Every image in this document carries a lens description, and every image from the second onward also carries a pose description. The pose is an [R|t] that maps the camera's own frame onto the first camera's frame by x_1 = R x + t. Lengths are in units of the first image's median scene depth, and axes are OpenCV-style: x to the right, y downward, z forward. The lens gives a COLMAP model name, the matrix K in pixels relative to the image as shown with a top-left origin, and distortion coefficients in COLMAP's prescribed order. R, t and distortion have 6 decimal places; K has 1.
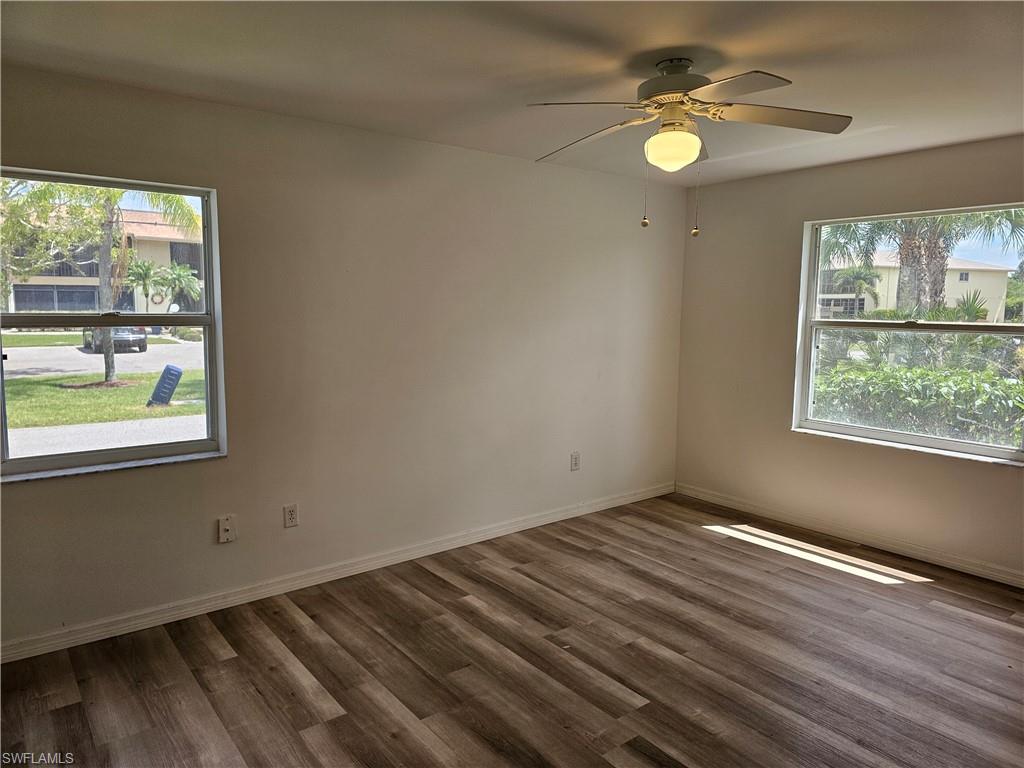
lens RADIAL K [[690.6, 0, 513.9], [0, 690.6, 384.1], [0, 0, 1]] dist [0.088839, -0.062052]
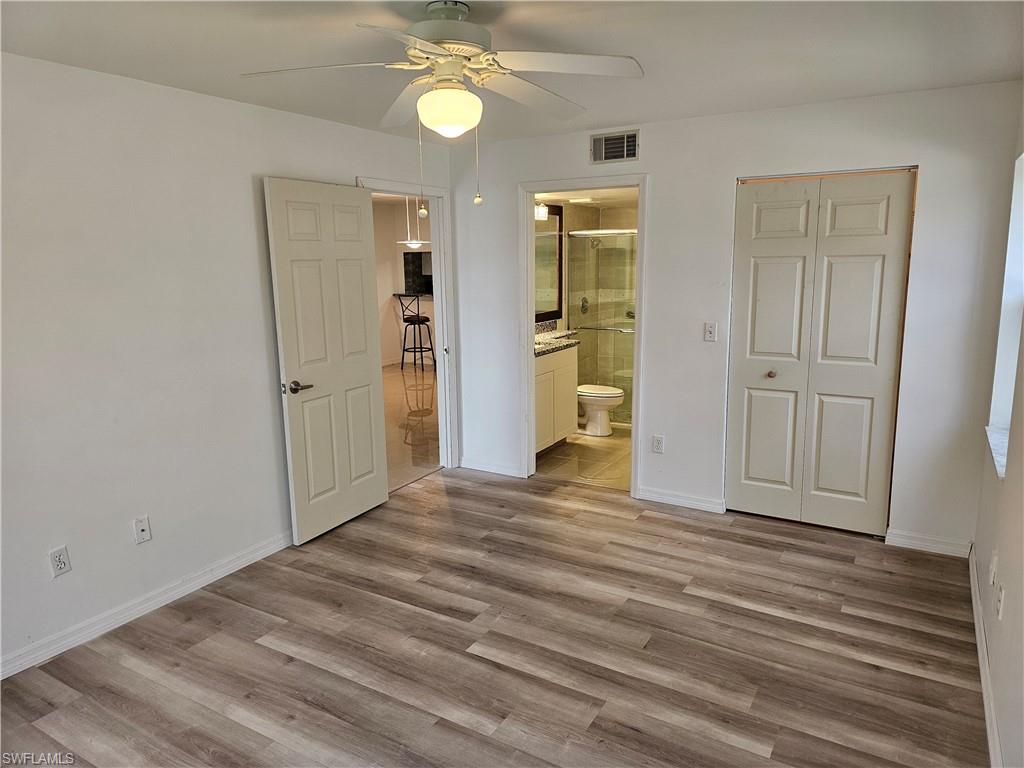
lens RADIAL K [[690.6, 0, 512.2], [0, 690.6, 377.9], [0, 0, 1]] dist [0.088839, -0.062052]
pose [[-0.933029, 0.063609, -0.354135, 0.449213], [-0.039496, 0.960194, 0.276528, -0.242139], [0.357628, 0.271995, -0.893376, 1.744087]]
